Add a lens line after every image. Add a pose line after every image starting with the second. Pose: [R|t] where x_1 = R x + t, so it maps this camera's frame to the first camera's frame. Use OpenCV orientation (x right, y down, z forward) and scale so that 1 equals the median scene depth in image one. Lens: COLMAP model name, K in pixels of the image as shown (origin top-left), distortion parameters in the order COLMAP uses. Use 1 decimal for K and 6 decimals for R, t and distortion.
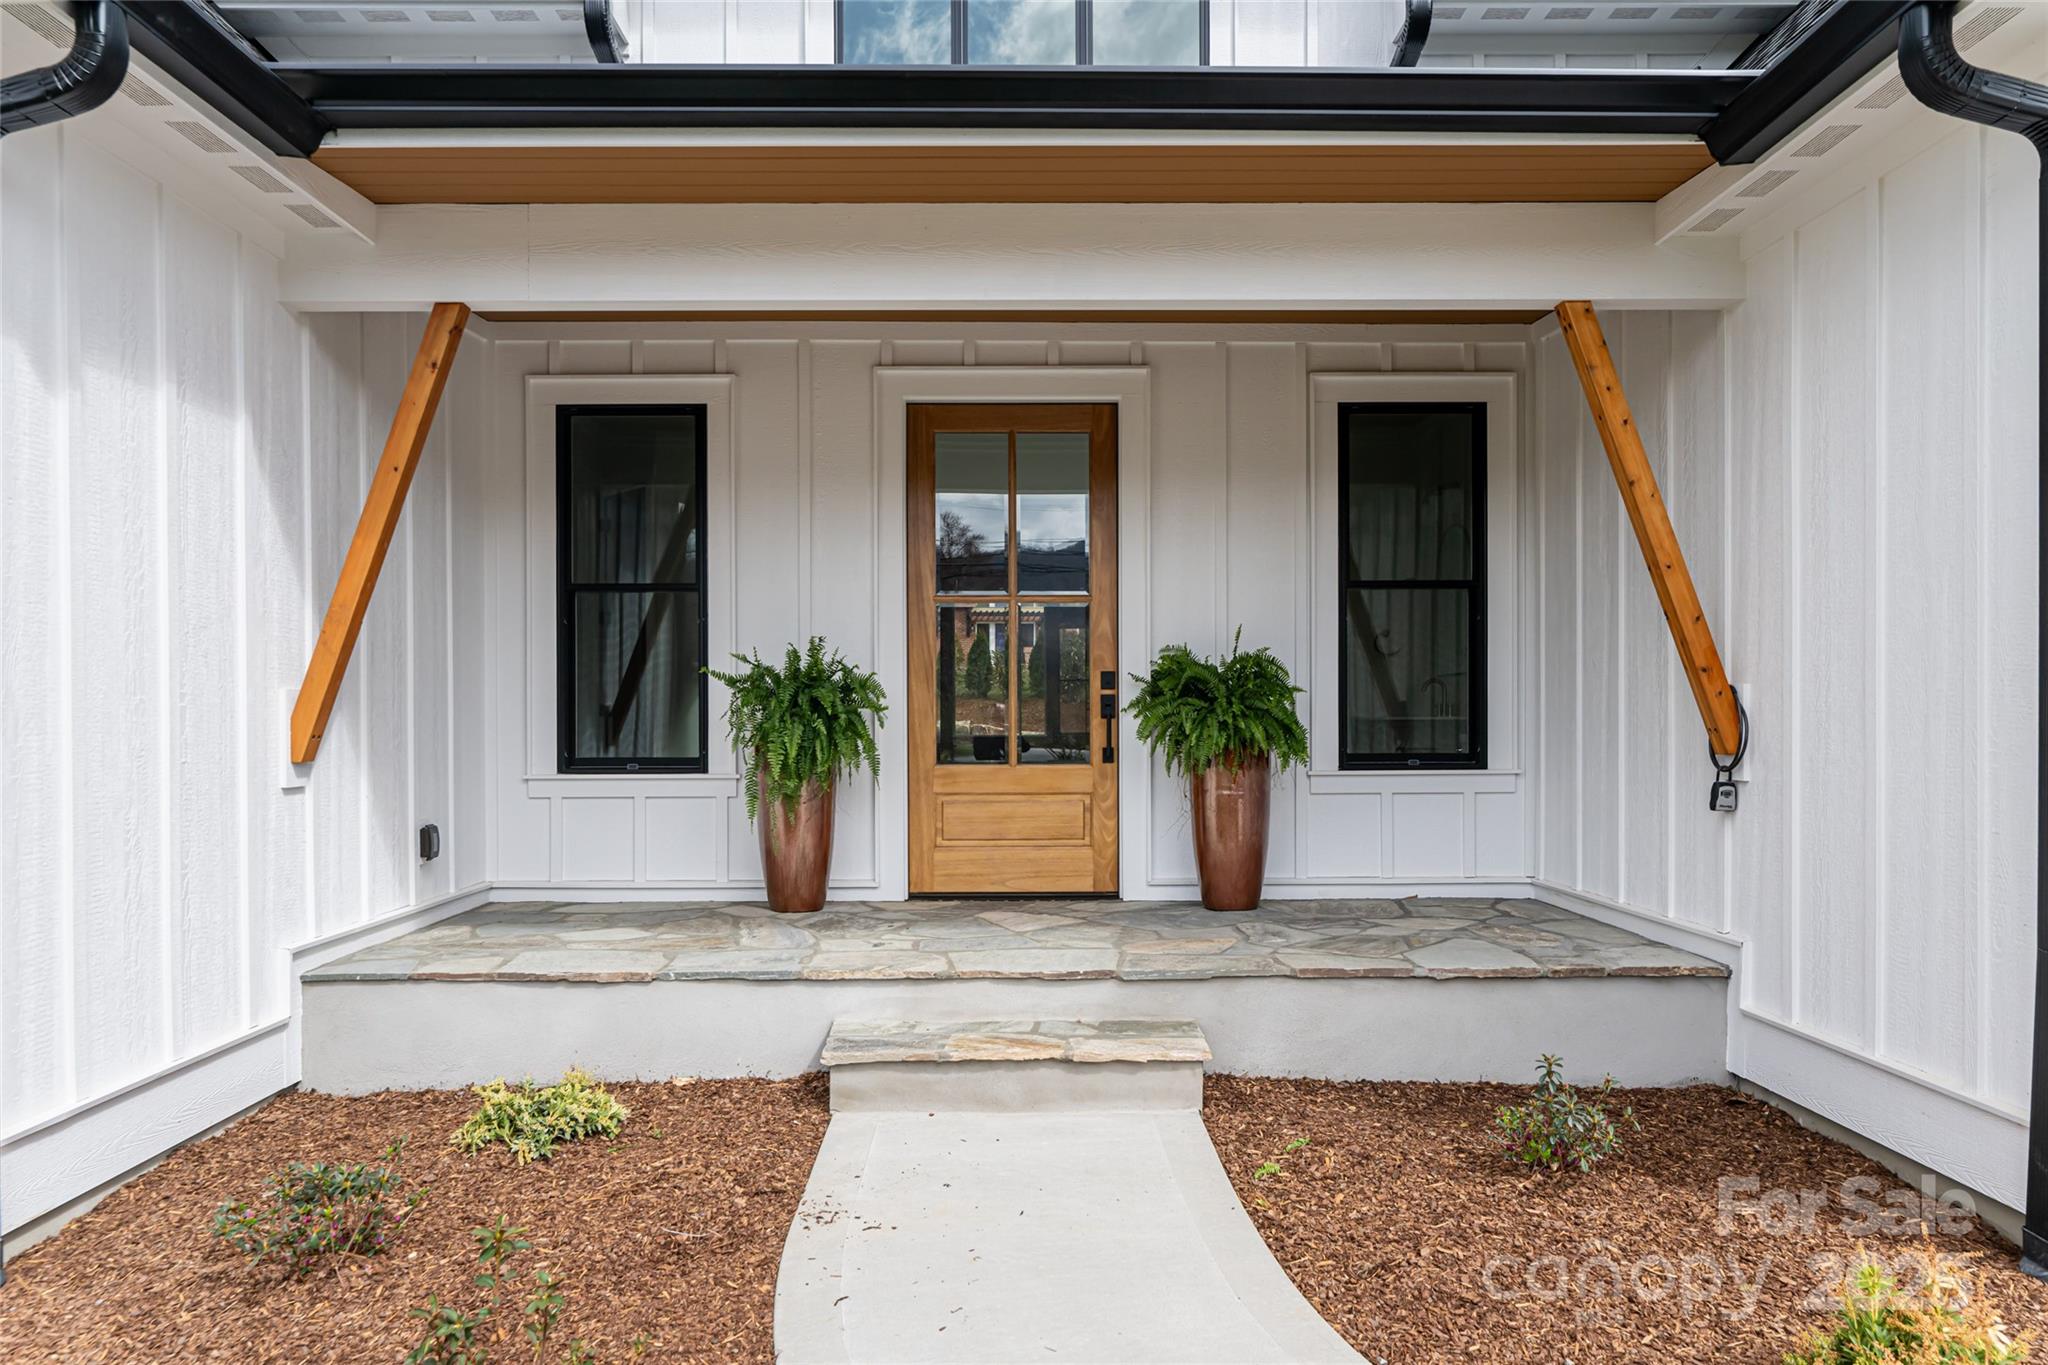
lens RADIAL K [[1310.5, 0, 1018.5], [0, 1310.5, 722.2], [0, 0, 1]] dist [0.000187, 0.000499]
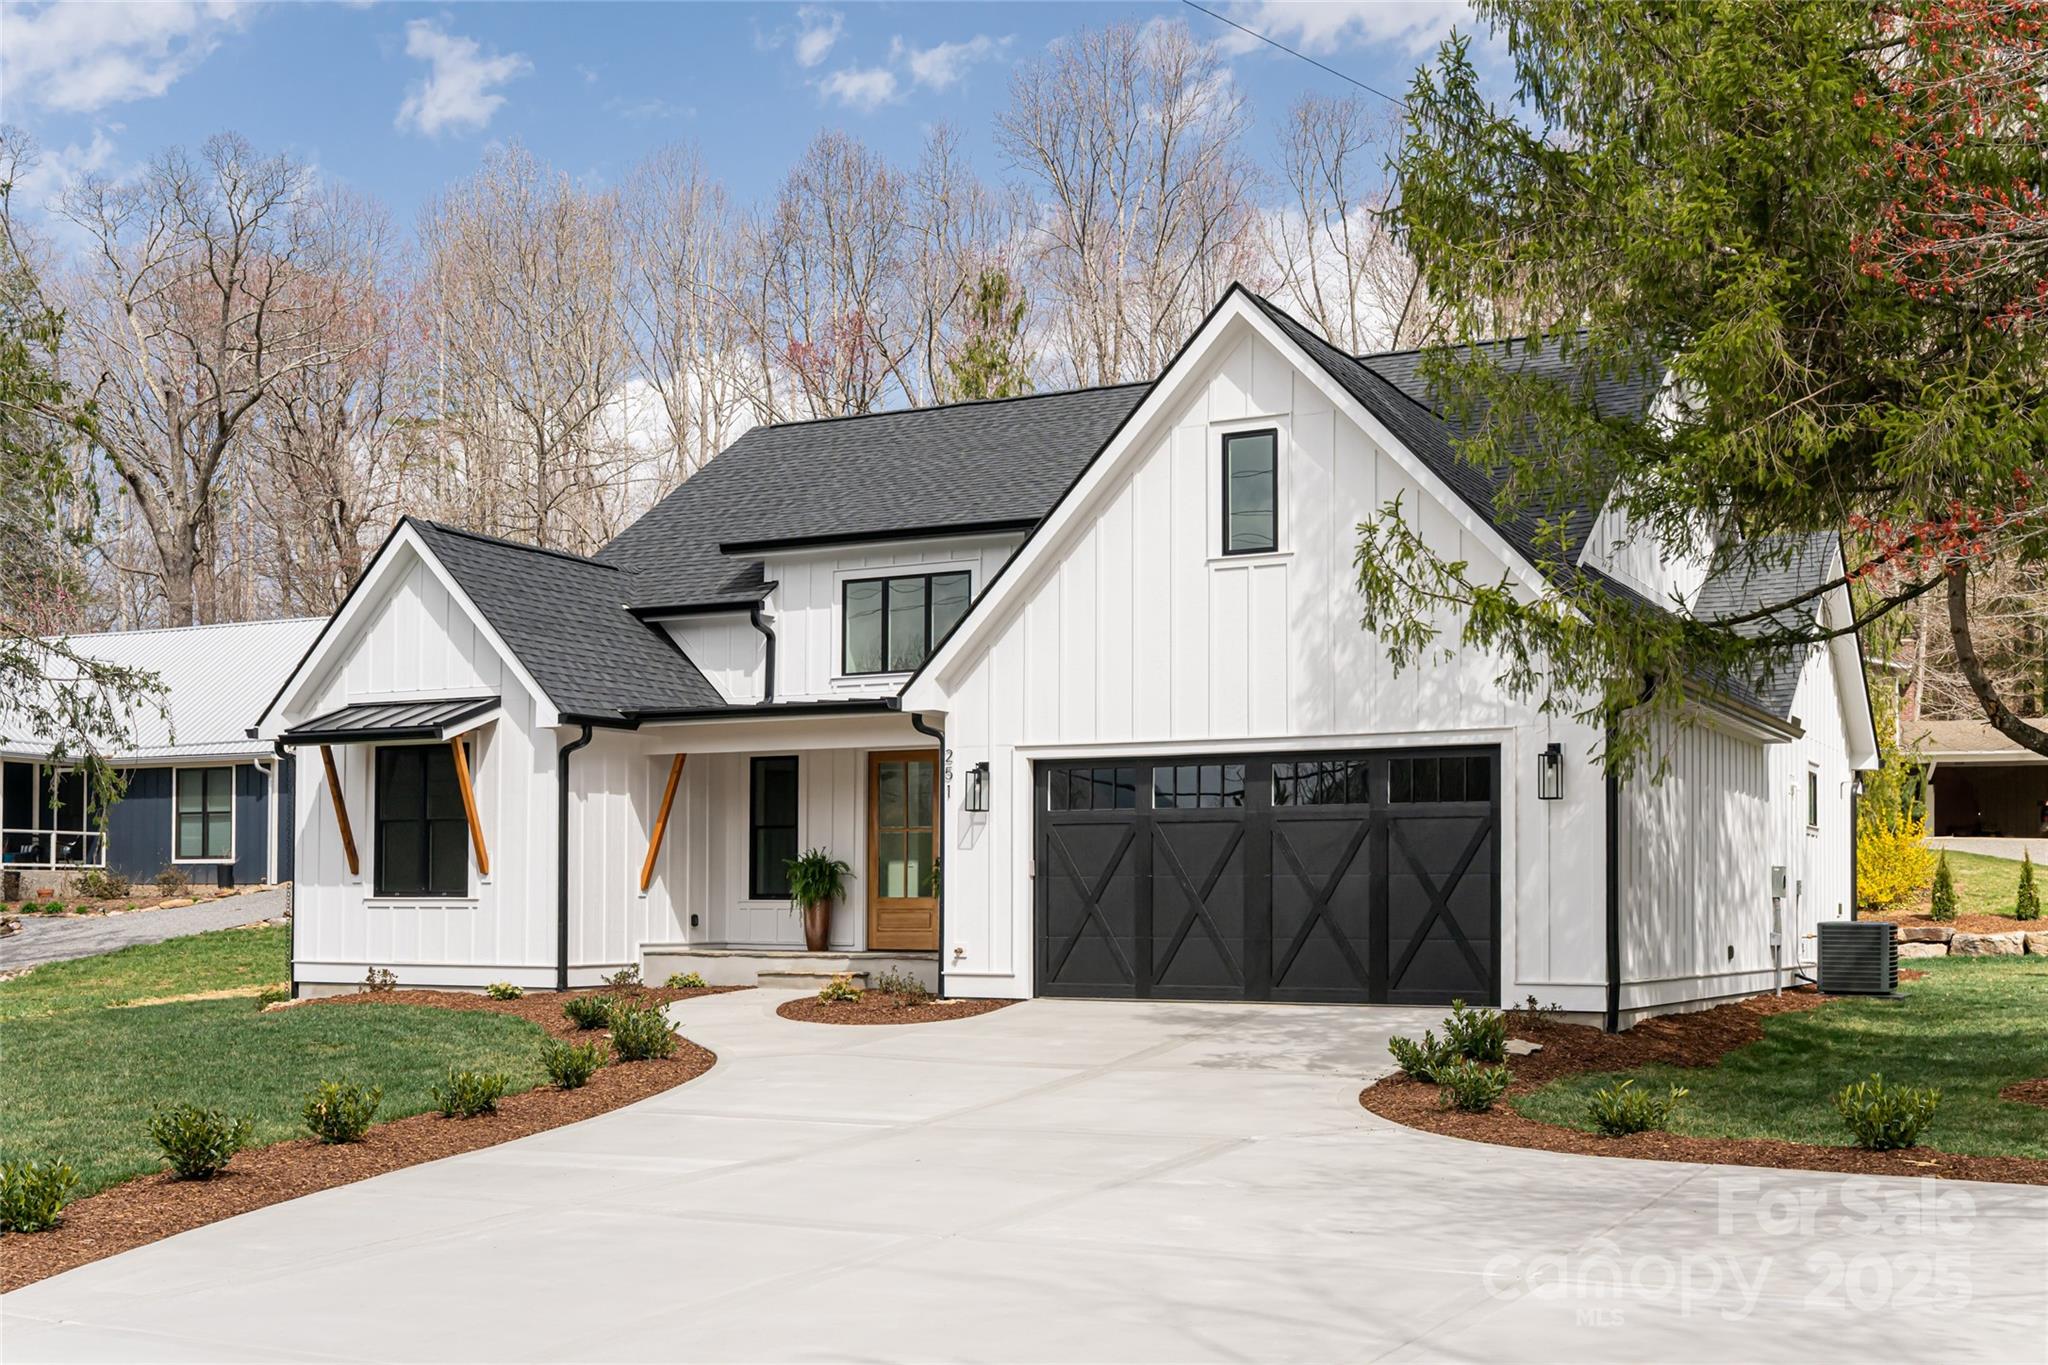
lens RADIAL K [[2194.1, 0, 1025.8], [0, 2194.1, 688.8], [0, 0, 1]] dist [0.004519, 0.000584]
pose [[0.878416, -0.039606, -0.476253, 3.048648], [-0.009822, 0.994853, -0.100850, 0.078791], [0.477797, 0.093266, 0.873506, -3.539834]]
